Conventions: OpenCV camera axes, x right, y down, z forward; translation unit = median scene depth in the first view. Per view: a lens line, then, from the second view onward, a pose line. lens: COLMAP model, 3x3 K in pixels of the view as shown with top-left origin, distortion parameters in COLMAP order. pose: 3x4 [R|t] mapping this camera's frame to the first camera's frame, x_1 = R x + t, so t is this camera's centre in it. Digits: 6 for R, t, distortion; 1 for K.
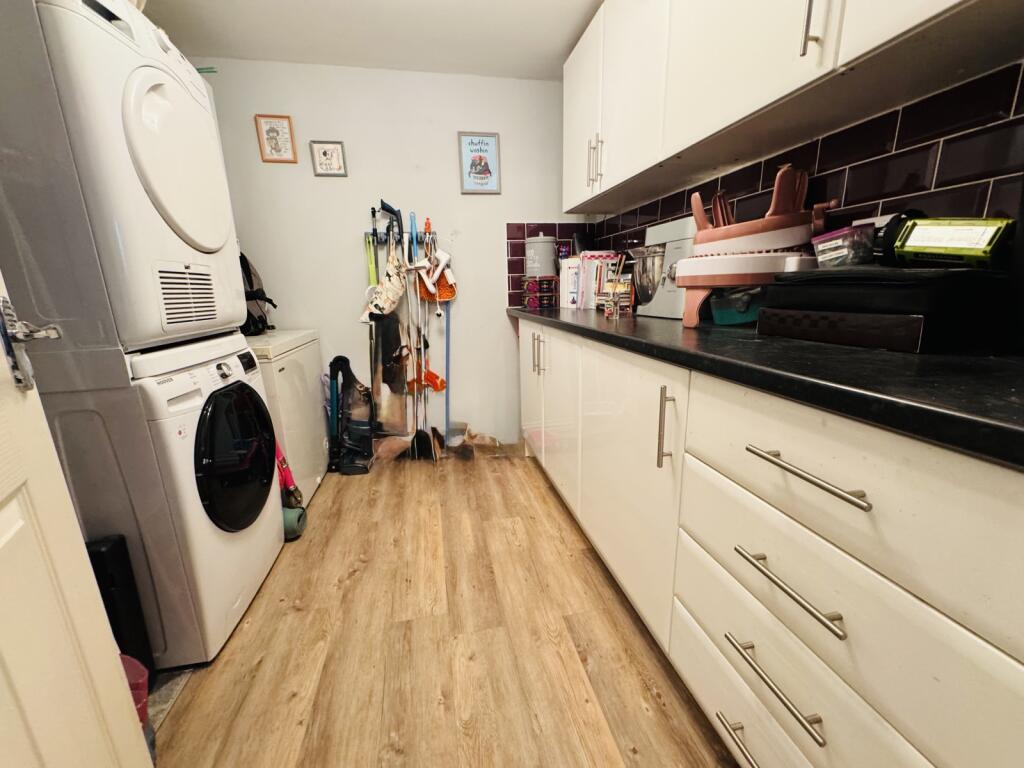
lens RADIAL K [[408.2, 0, 512.0], [0, 408.2, 384.0], [0, 0, 1]] dist [-0.004292, 0.000371]
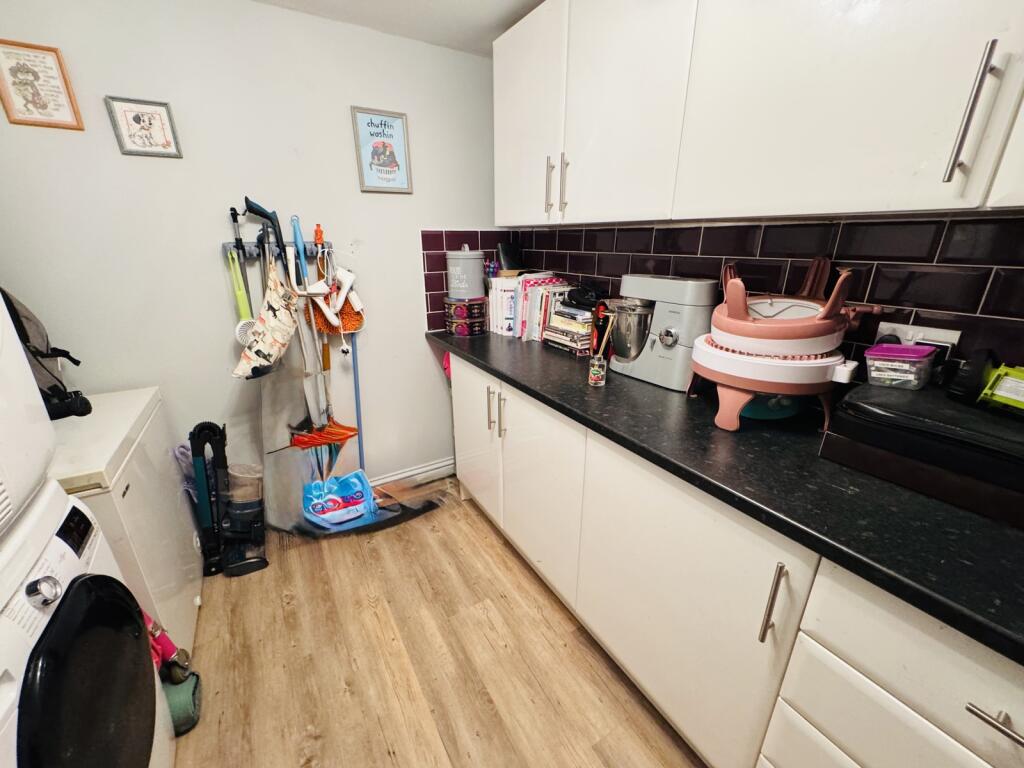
lens RADIAL K [[408.2, 0, 512.0], [0, 408.2, 384.0], [0, 0, 1]] dist [-0.004292, 0.000371]
pose [[0.940126, -0.089626, 0.328830, -0.152651], [0.055893, 0.992285, 0.110659, -0.190271], [-0.336212, -0.085654, 0.937883, 0.170180]]
